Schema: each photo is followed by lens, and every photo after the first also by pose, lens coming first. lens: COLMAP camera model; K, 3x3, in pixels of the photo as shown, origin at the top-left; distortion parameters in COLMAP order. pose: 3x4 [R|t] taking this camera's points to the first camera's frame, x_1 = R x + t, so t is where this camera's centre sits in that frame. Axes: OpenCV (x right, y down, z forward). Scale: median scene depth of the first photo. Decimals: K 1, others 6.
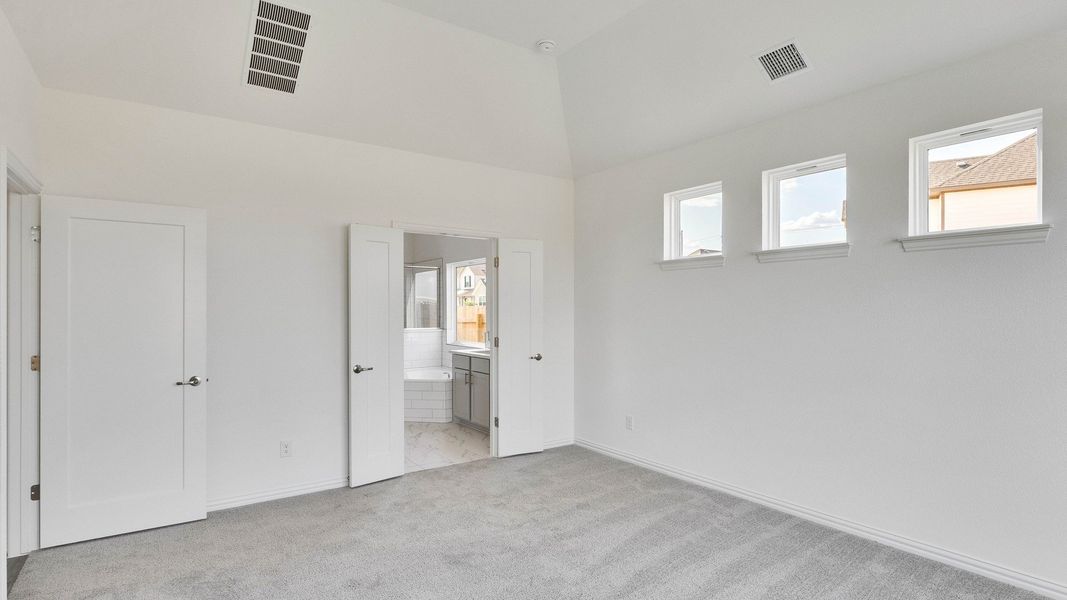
lens RADIAL K [[517.0, 0, 527.9], [0, 517.0, 304.3], [0, 0, 1]] dist [0.001590, -0.001393]
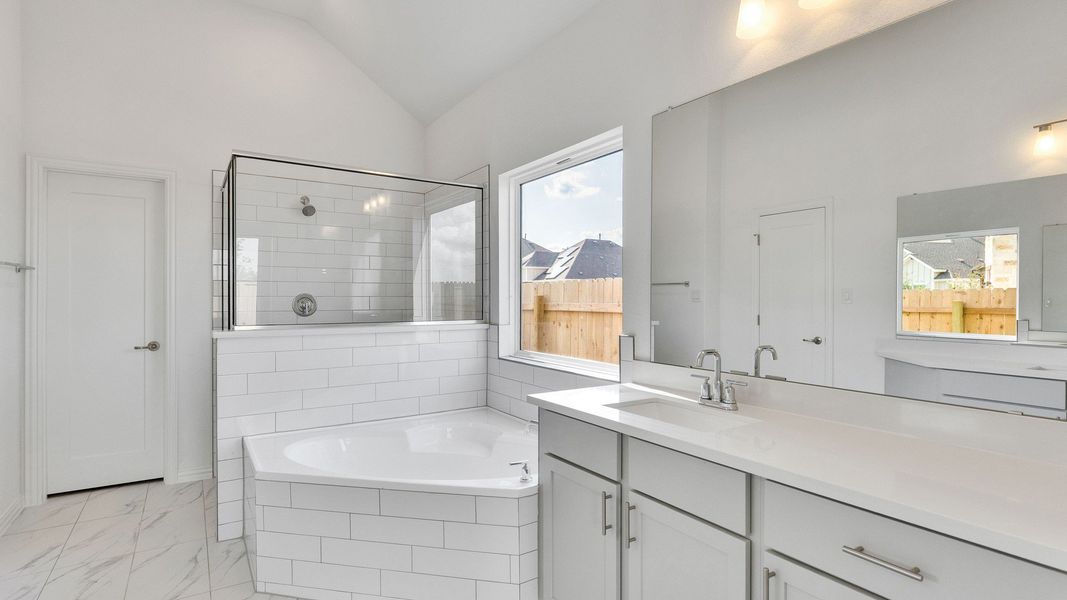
lens RADIAL K [[517.0, 0, 535.8], [0, 517.0, 298.0], [0, 0, 1]] dist [0.001590, -0.001393]
pose [[0.999666, 0.004331, -0.025465, -0.113624], [-0.004153, 0.999967, 0.007022, 0.022249], [0.025495, -0.006914, 0.999651, 0.555922]]
